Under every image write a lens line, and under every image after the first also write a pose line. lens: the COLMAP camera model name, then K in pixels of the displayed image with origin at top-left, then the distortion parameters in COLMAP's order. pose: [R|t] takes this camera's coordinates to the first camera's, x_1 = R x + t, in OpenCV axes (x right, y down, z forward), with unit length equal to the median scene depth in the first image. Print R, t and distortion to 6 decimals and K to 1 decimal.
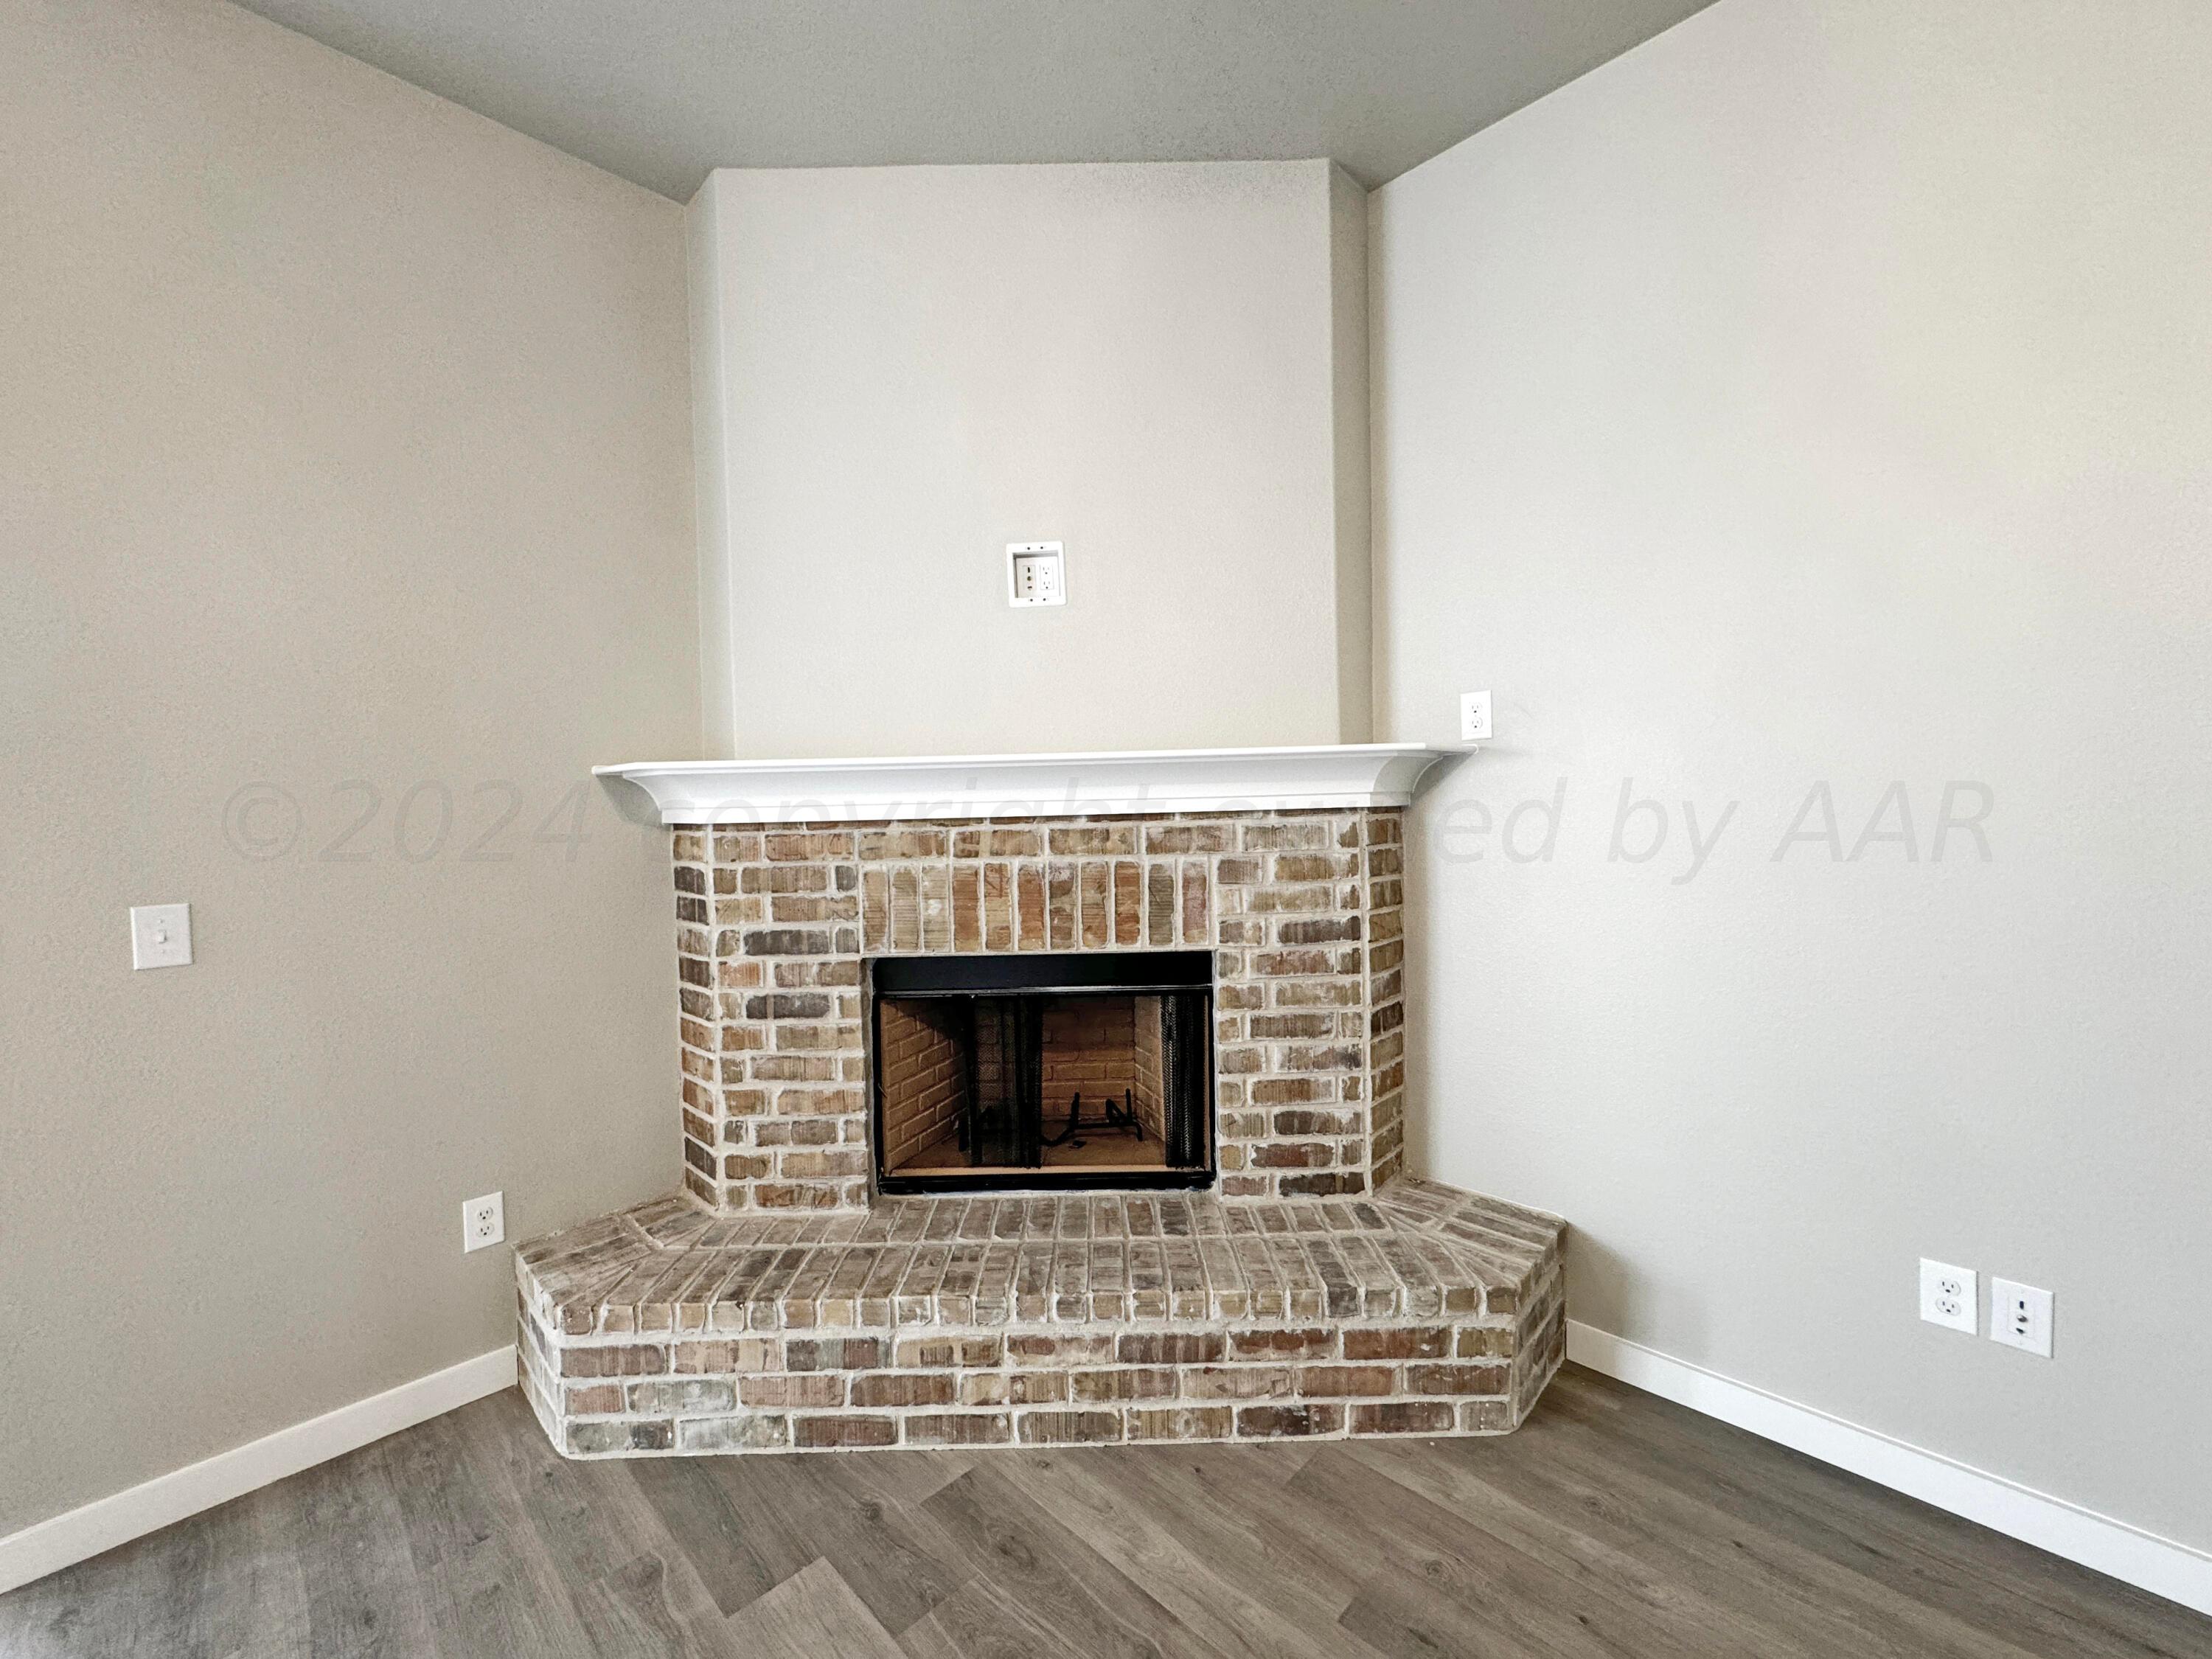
lens RADIAL K [[882.5, 0, 1103.0], [0, 882.5, 827.3], [0, 0, 1]] dist [-0.001712, -0.000112]
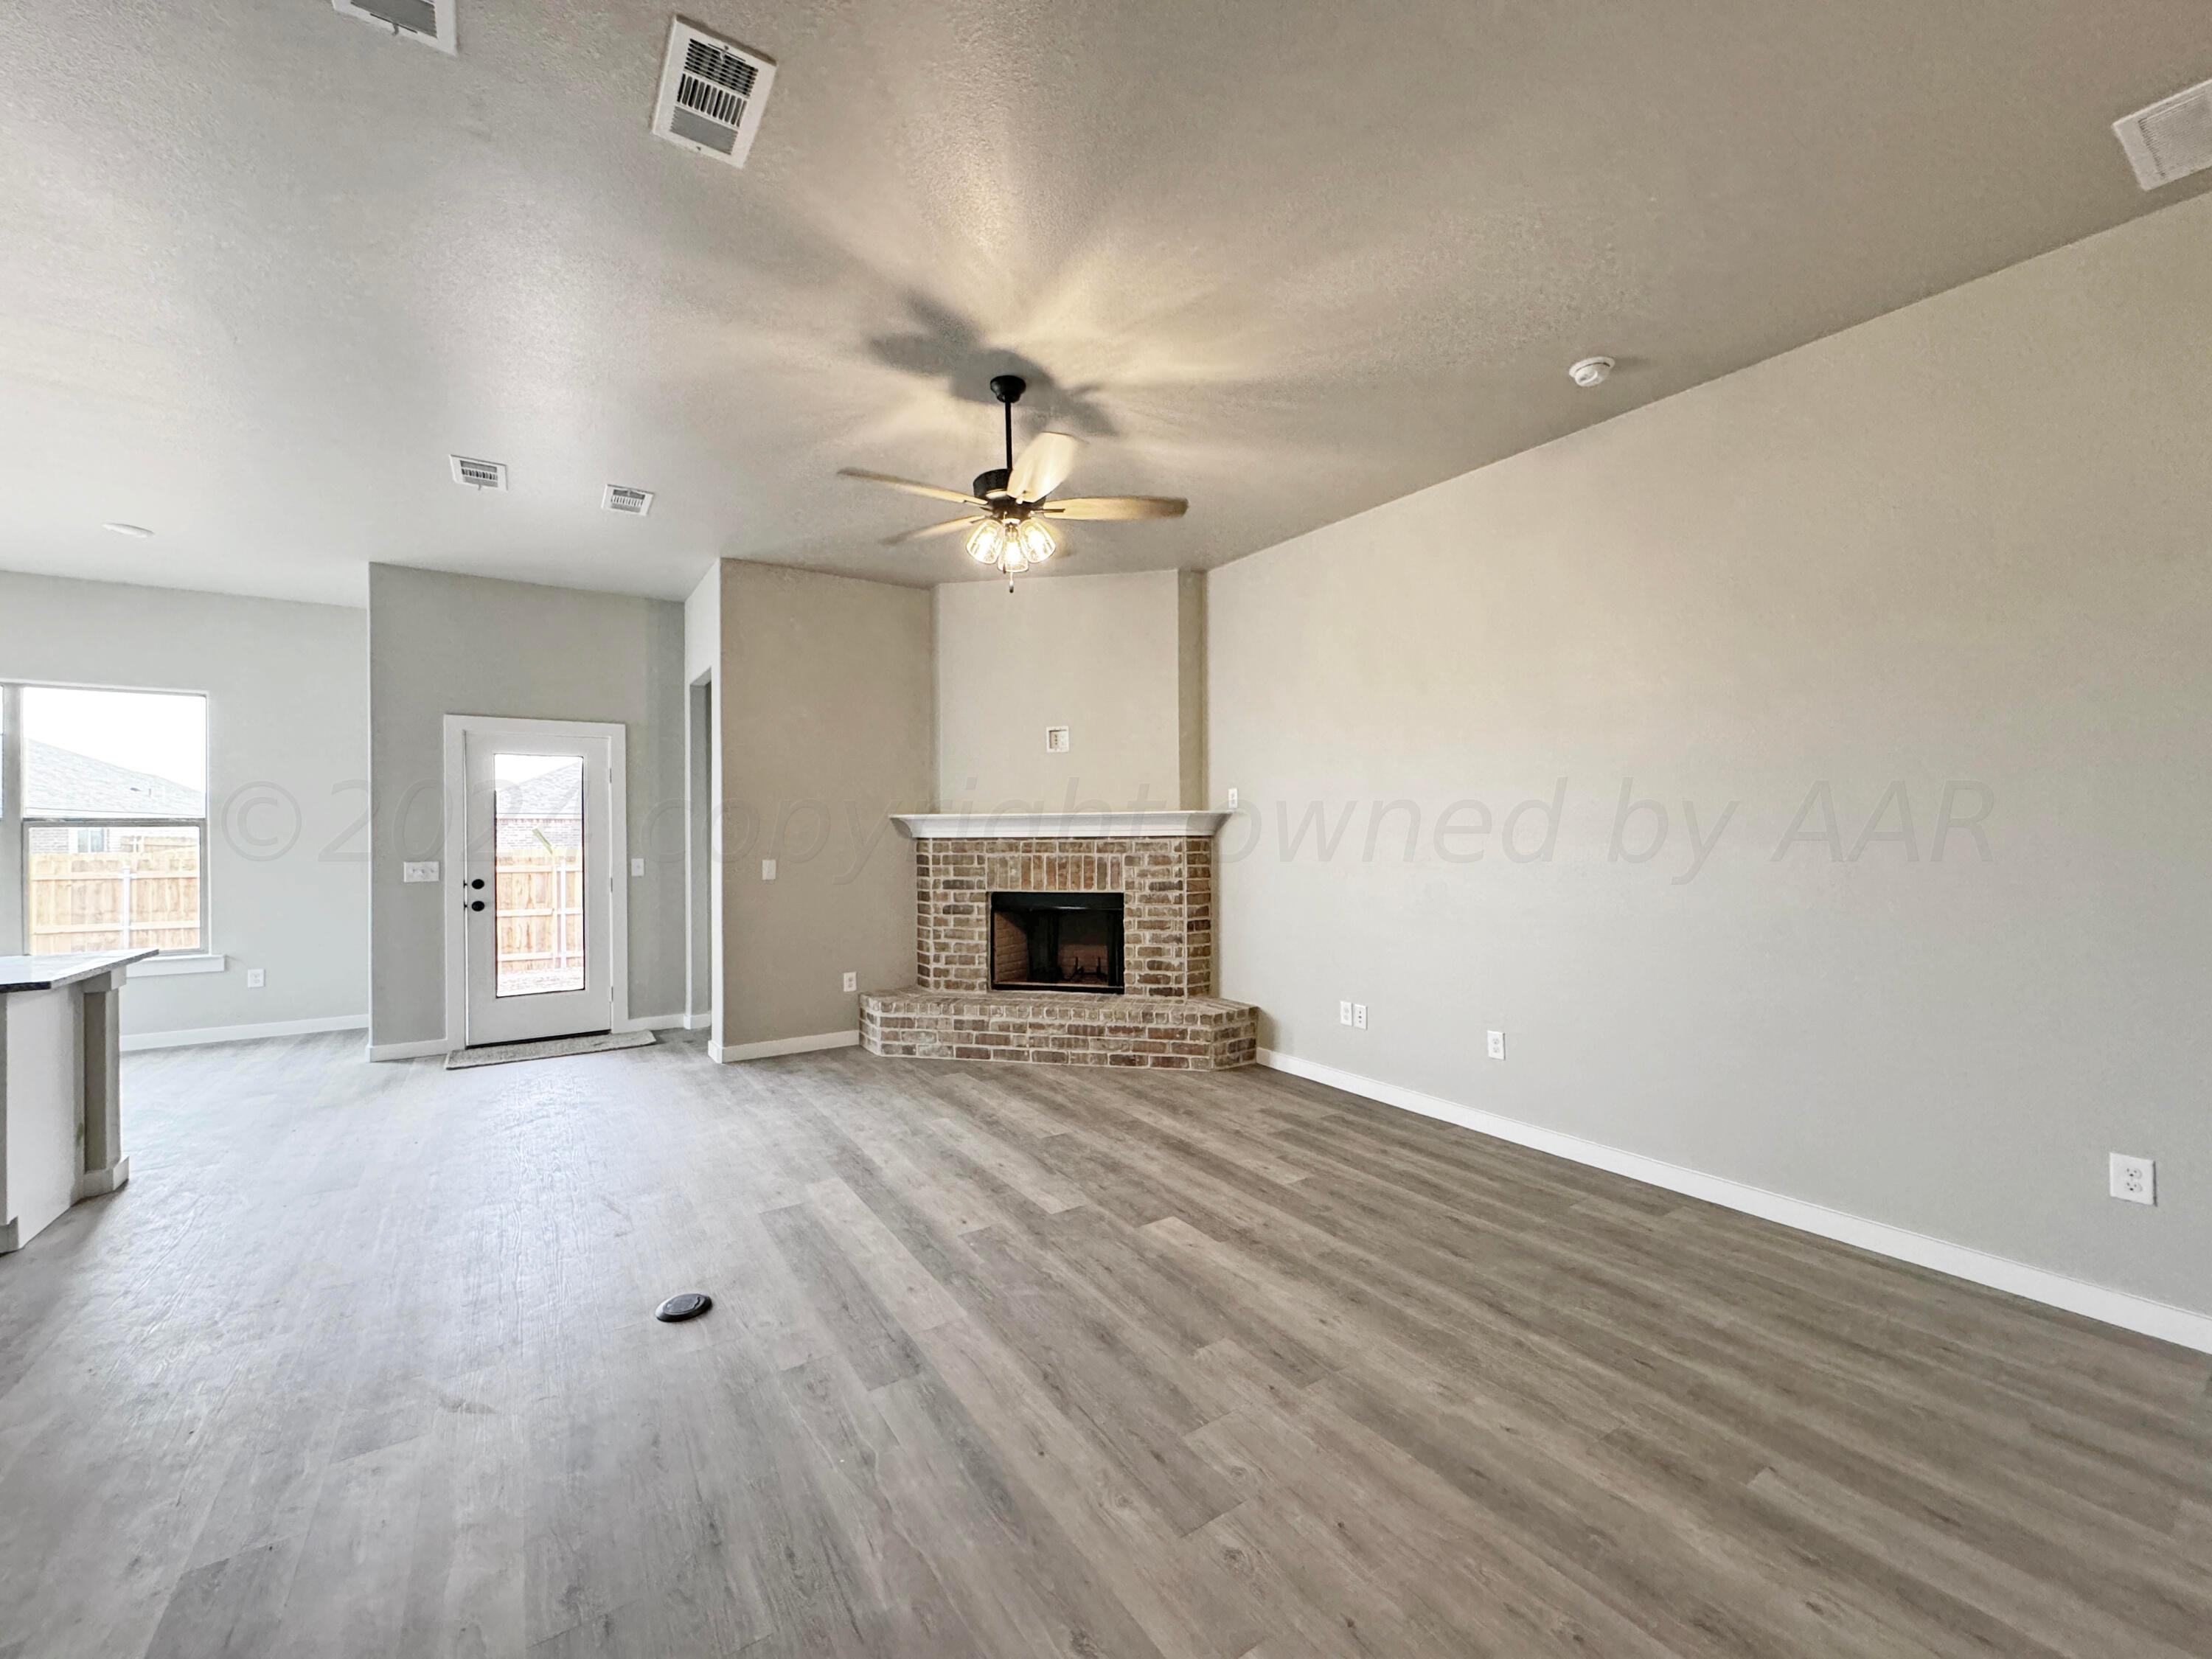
lens RADIAL K [[882.5, 0, 1103.0], [0, 882.5, 827.3], [0, 0, 1]] dist [-0.001712, -0.000112]
pose [[0.980143, 0.016030, -0.197644, 0.555012], [-0.021374, 0.999461, -0.024933, 0.019790], [0.197138, 0.028662, 0.979957, -1.428299]]
